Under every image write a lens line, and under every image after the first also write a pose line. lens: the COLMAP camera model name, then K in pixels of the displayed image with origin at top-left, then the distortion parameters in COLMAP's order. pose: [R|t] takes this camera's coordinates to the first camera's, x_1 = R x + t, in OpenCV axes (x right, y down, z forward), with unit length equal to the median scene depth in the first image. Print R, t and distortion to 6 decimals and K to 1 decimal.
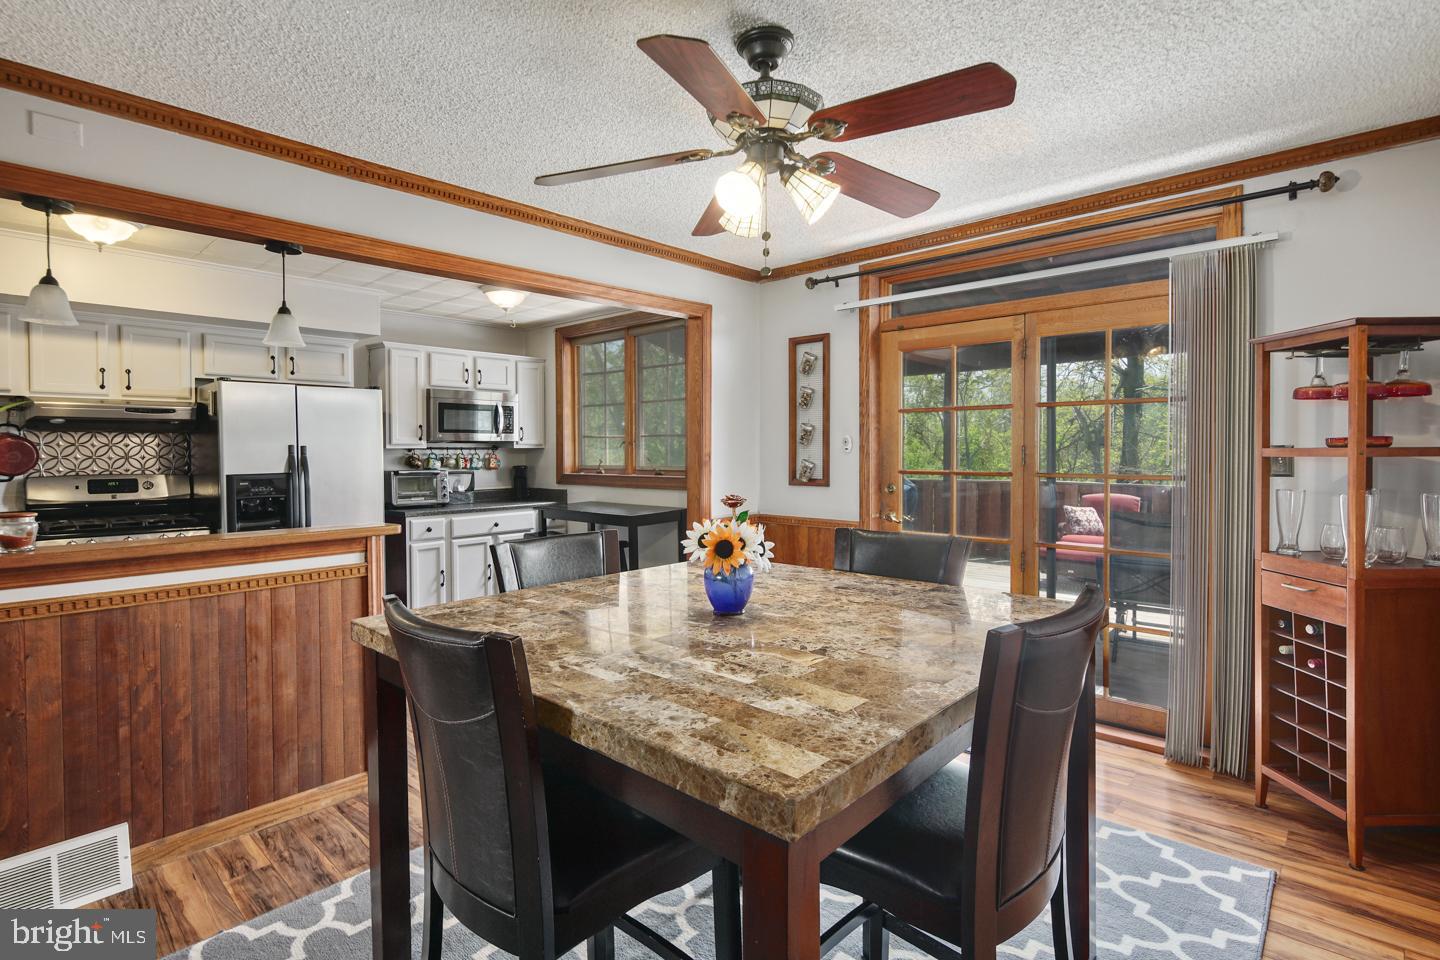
lens RADIAL K [[703.2, 0, 707.2], [0, 703.2, 460.3], [0, 0, 1]] dist [0.000990, -0.000630]
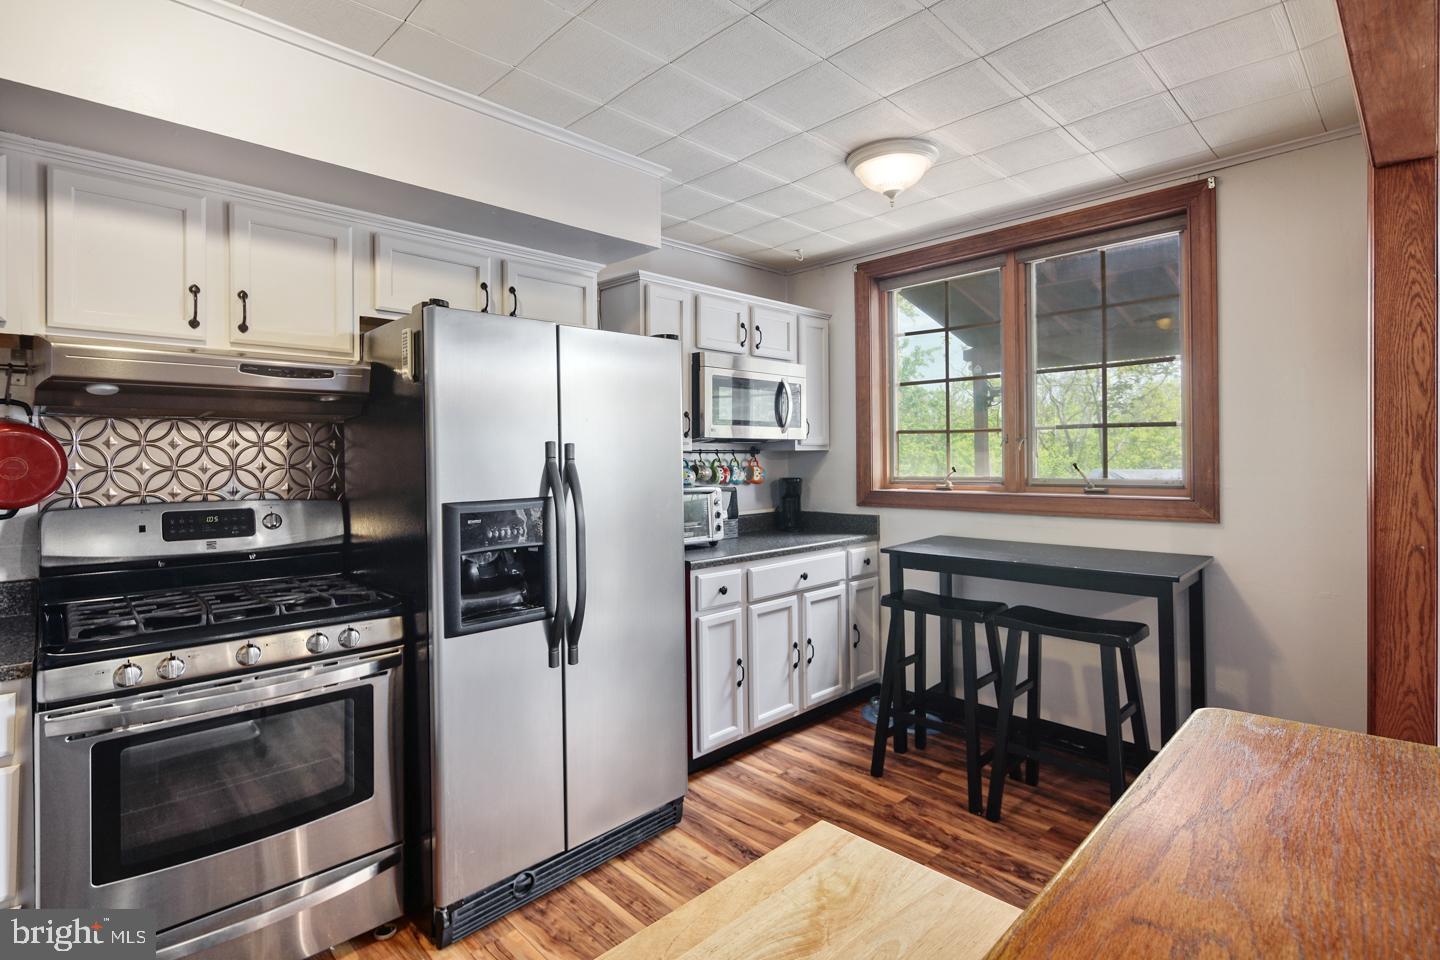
lens RADIAL K [[696.8, 0, 702.8], [0, 696.8, 452.2], [0, 0, 1]] dist [0.002521, -0.000235]
pose [[0.998244, -0.007073, -0.058821, -0.426174], [0.005685, 0.999702, -0.023730, -0.001514], [0.058971, 0.023354, 0.997986, 0.479696]]
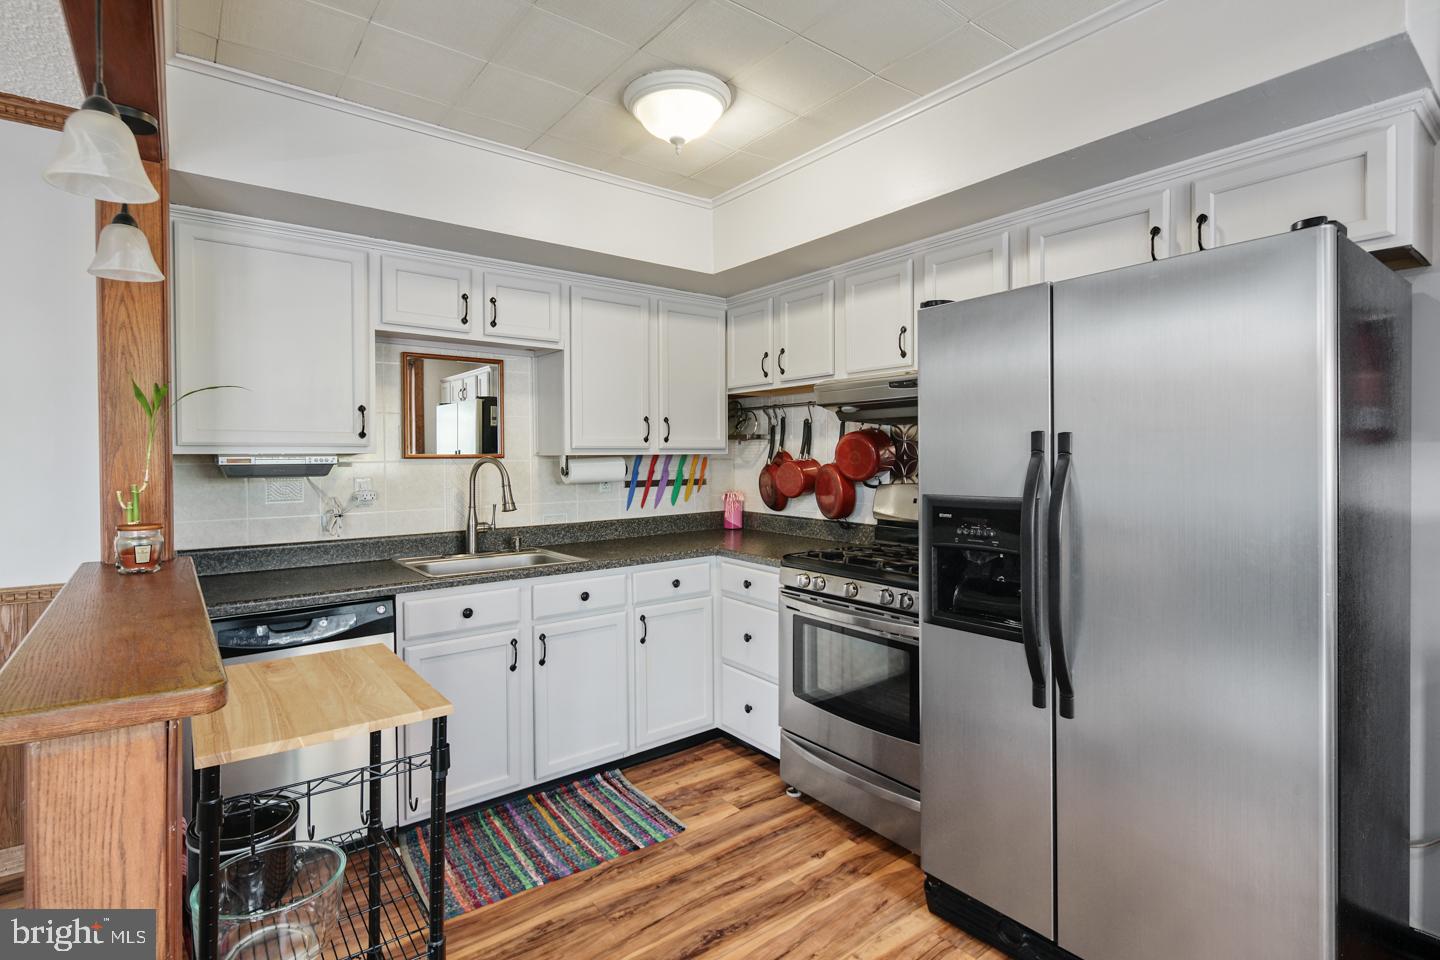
lens RADIAL K [[697.0, 0, 700.3], [0, 697.0, 470.2], [0, 0, 1]] dist [0.001194, -0.000458]
pose [[-0.181580, 0.019586, -0.983181, -0.146610], [-0.011307, 0.999694, 0.022003, -0.005215], [0.983311, 0.015112, -0.181303, 0.827683]]
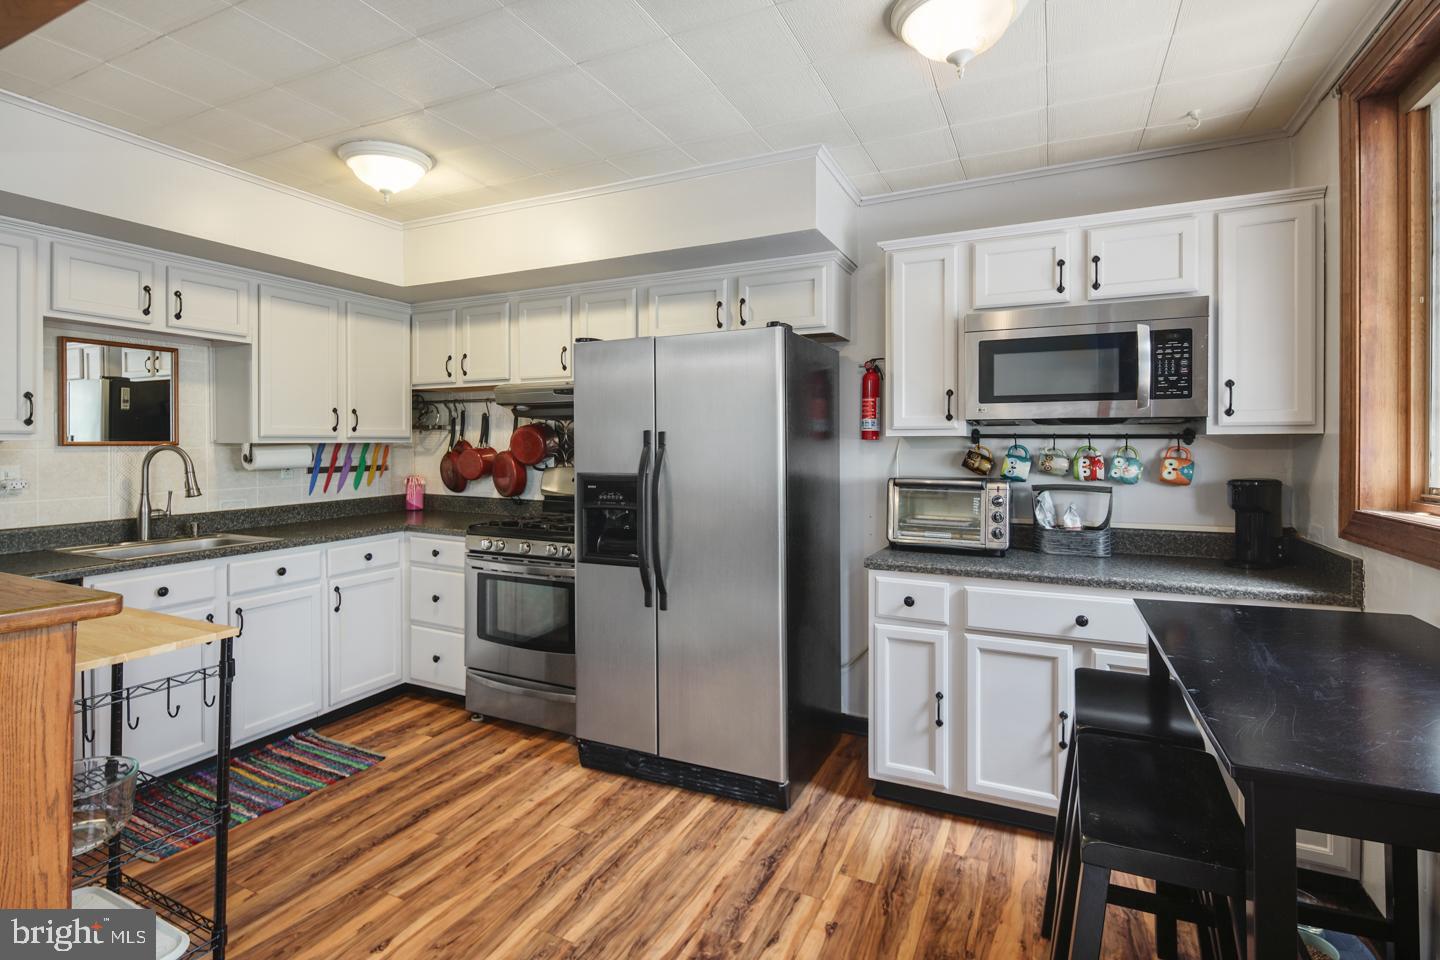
lens RADIAL K [[707.8, 0, 697.3], [0, 707.8, 446.7], [0, 0, 1]] dist [0.003484, -0.001950]
pose [[0.278863, 0.004791, -0.960319, 0.039911], [-0.016563, 0.999863, 0.000179, -0.007399], [0.960188, 0.015856, 0.278904, 0.811927]]
